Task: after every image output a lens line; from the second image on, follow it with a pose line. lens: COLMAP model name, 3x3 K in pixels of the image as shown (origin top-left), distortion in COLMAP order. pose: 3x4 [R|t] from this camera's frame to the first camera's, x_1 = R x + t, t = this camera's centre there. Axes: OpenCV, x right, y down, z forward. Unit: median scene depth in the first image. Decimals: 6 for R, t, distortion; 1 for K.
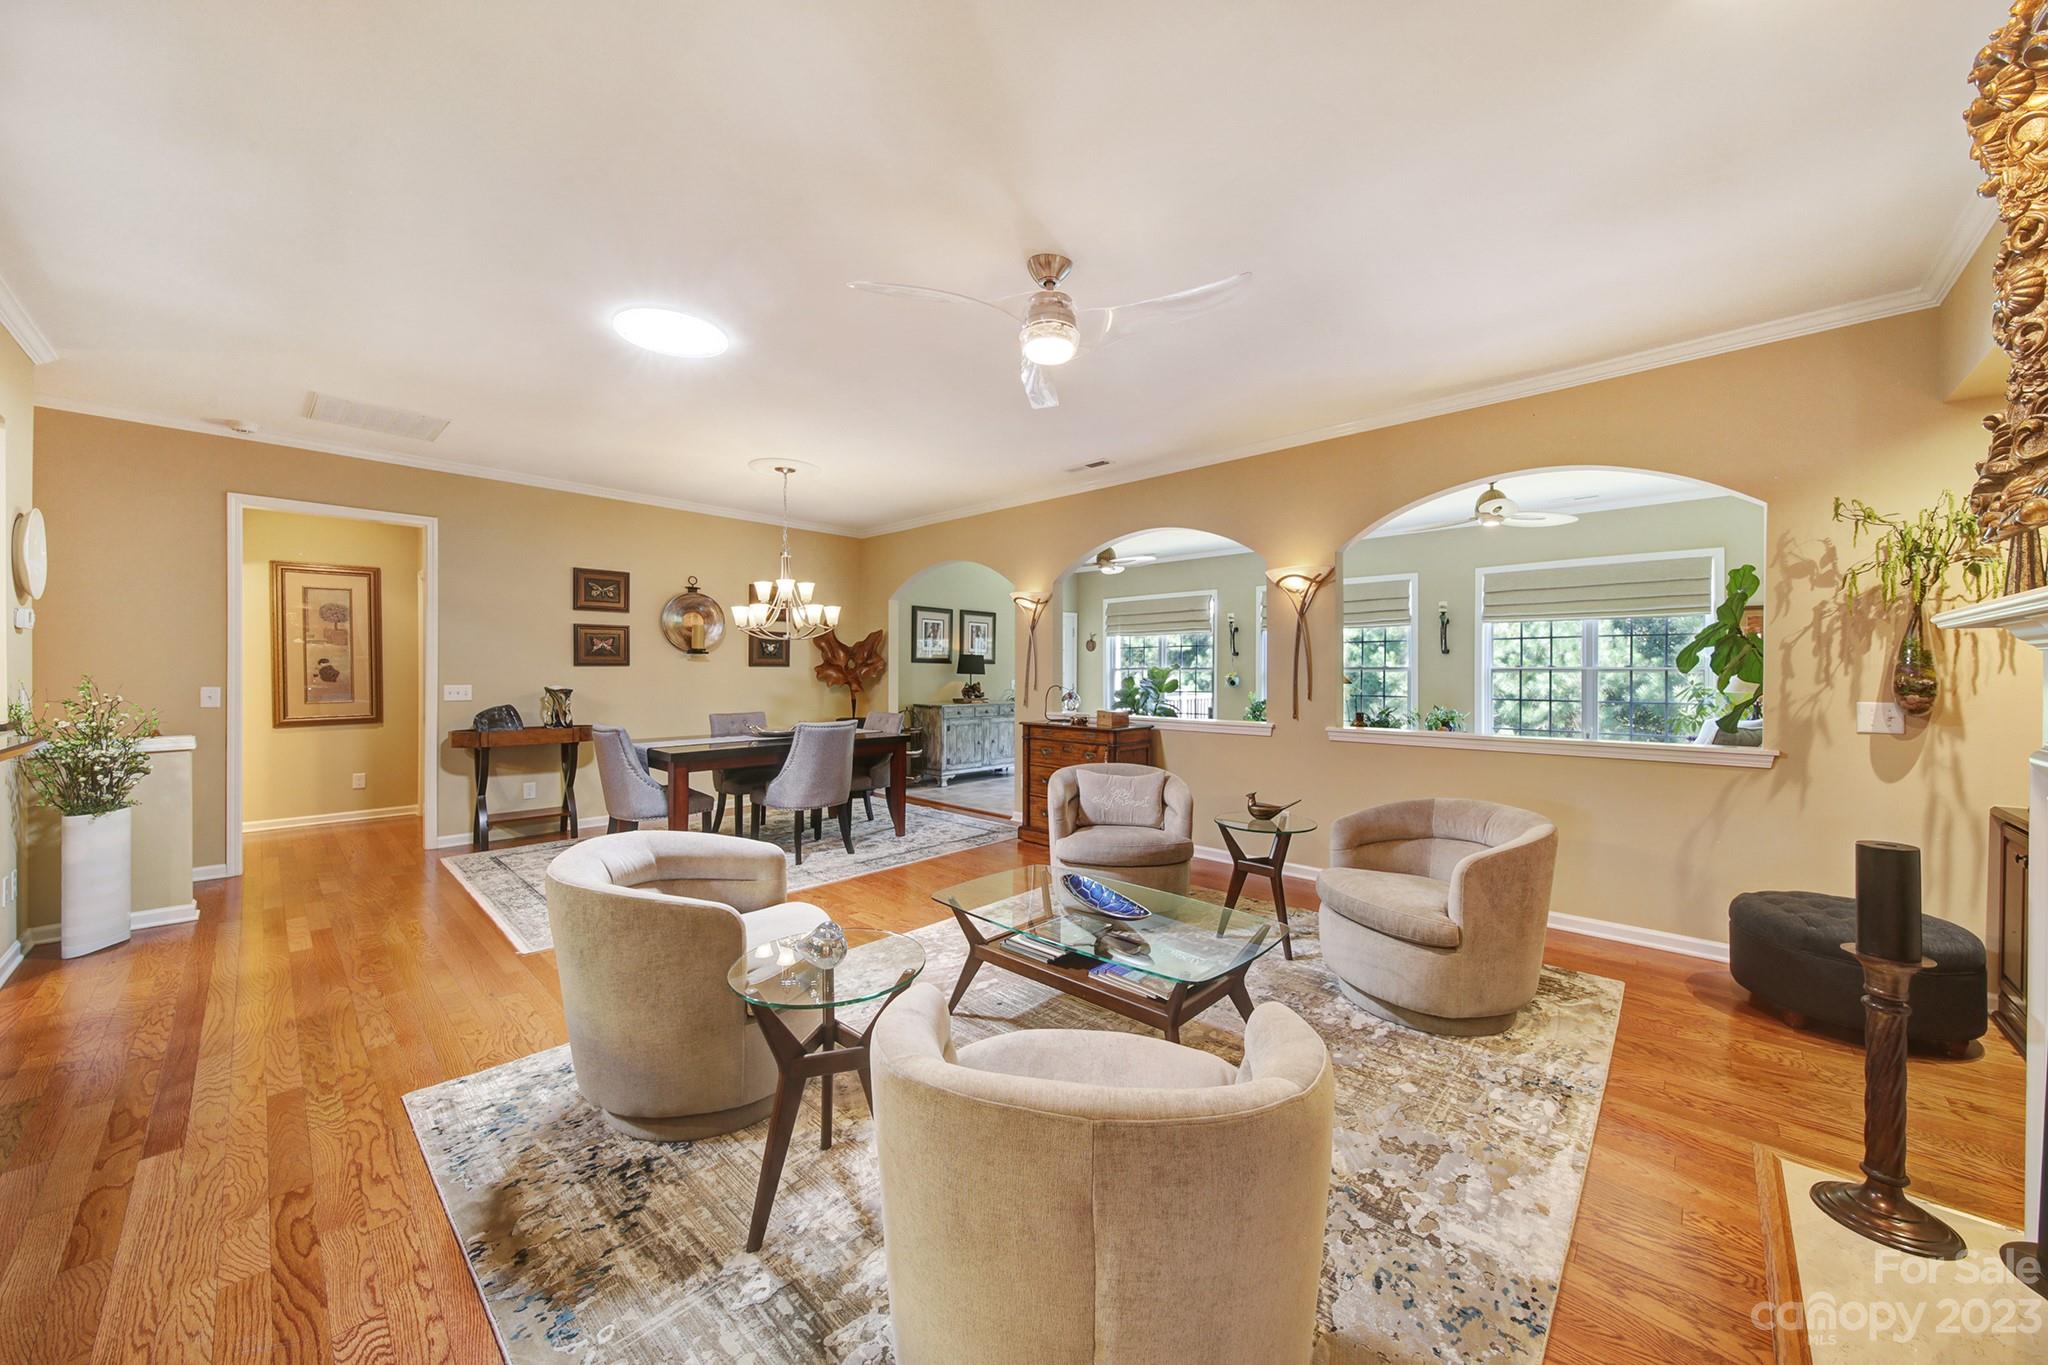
lens RADIAL K [[729.0, 0, 1024.0], [0, 729.0, 682.5], [0, 0, 1]] dist [0.000299, -0.000020]
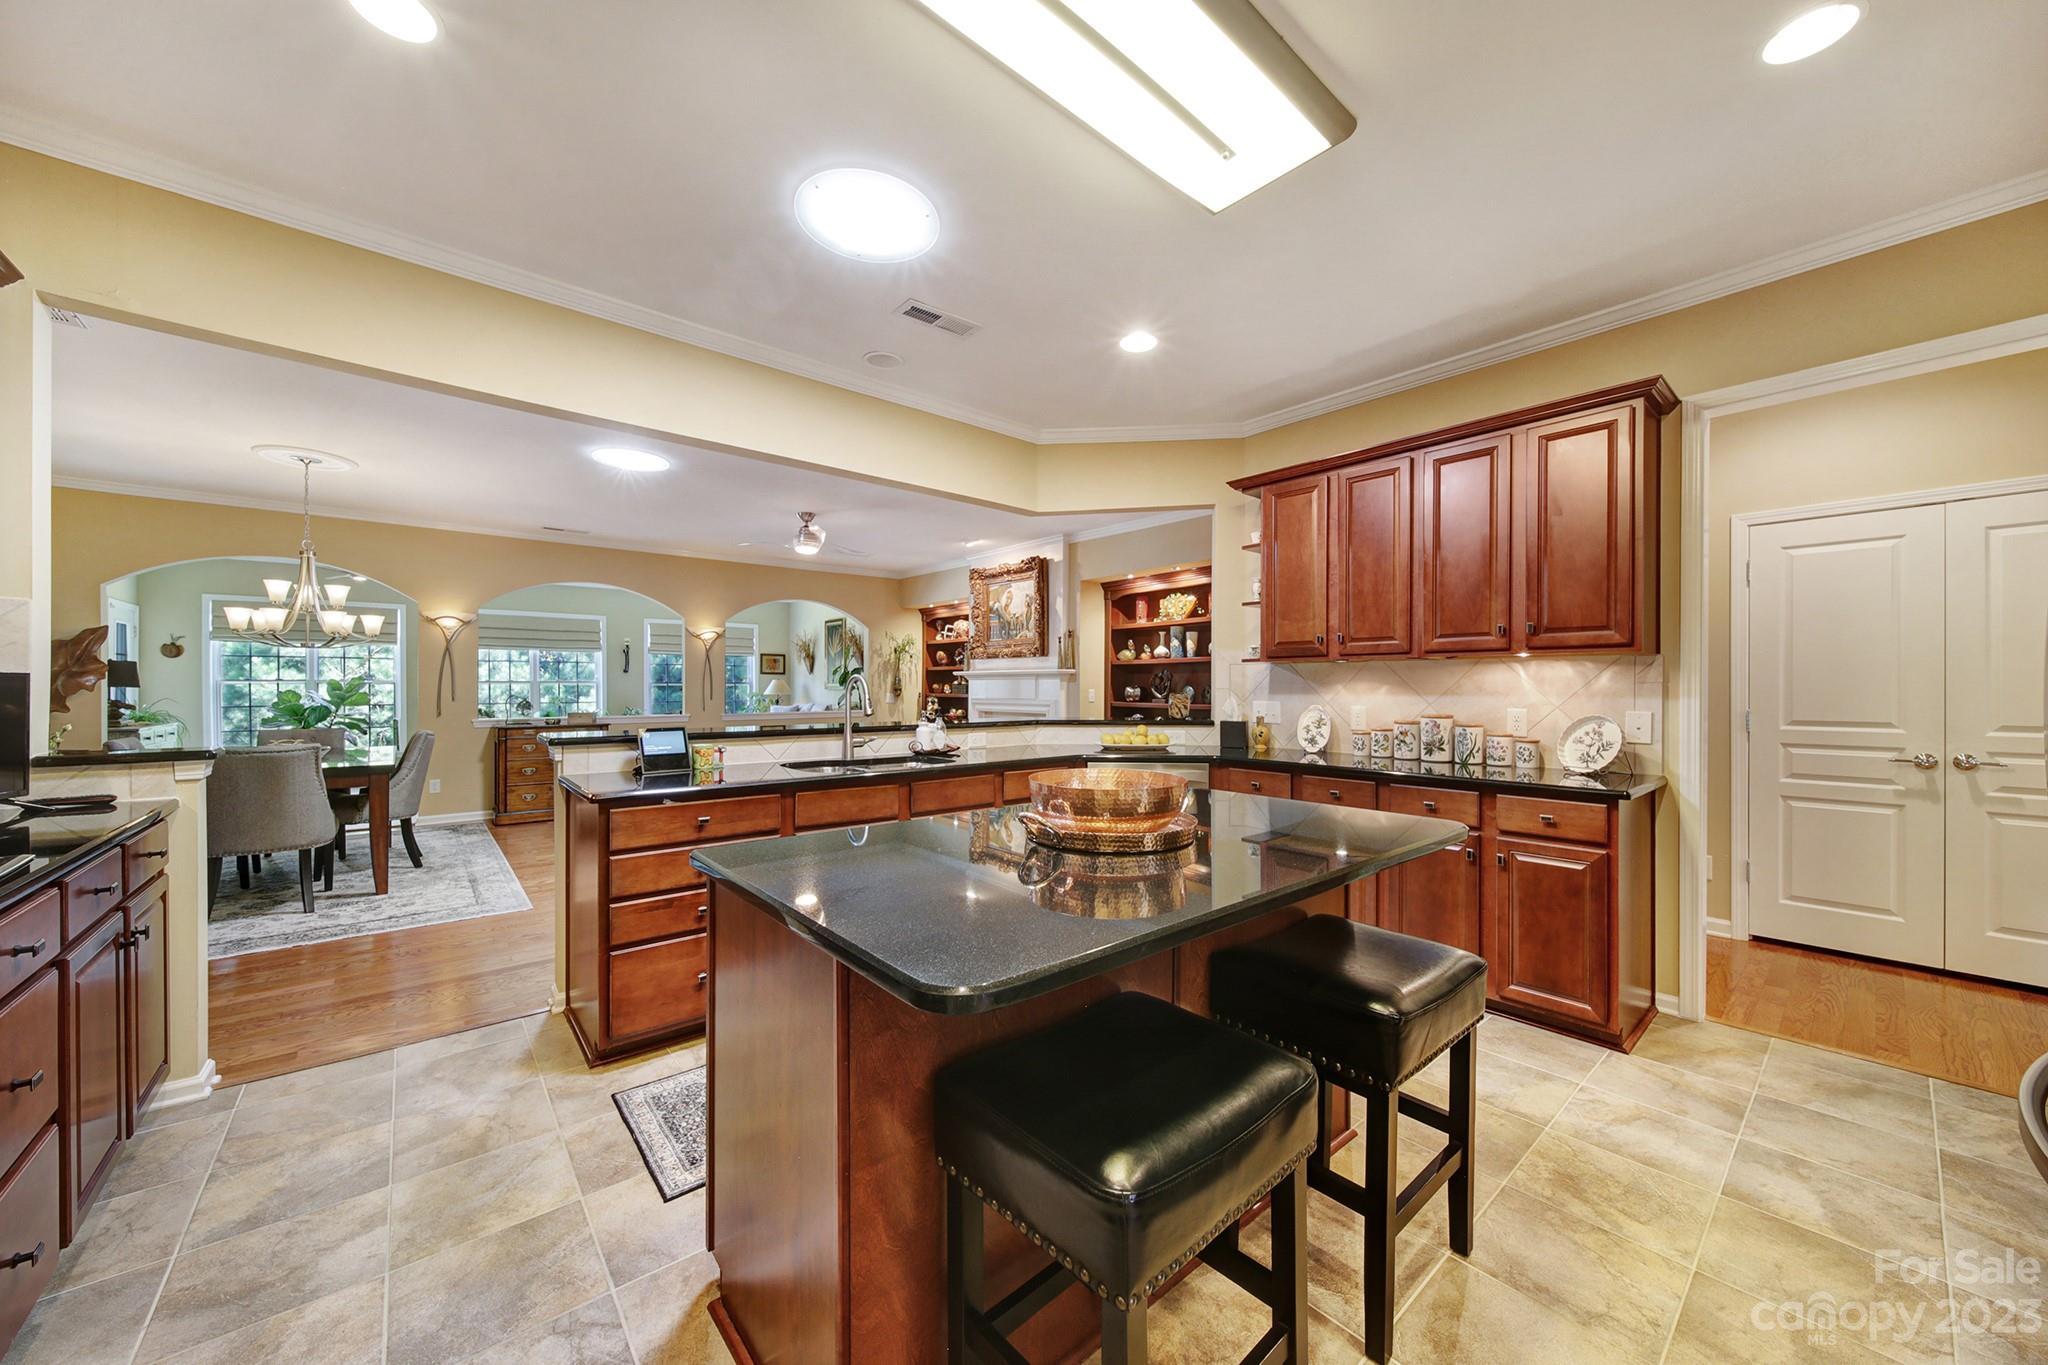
lens RADIAL K [[729.0, 0, 1024.0], [0, 729.0, 682.5], [0, 0, 1]] dist [0.000299, -0.000020]
pose [[0.097312, 0.001881, 0.995252, -1.142359], [0.012531, 0.999917, -0.003115, -0.002893], [-0.995175, 0.012775, 0.097281, 0.031376]]
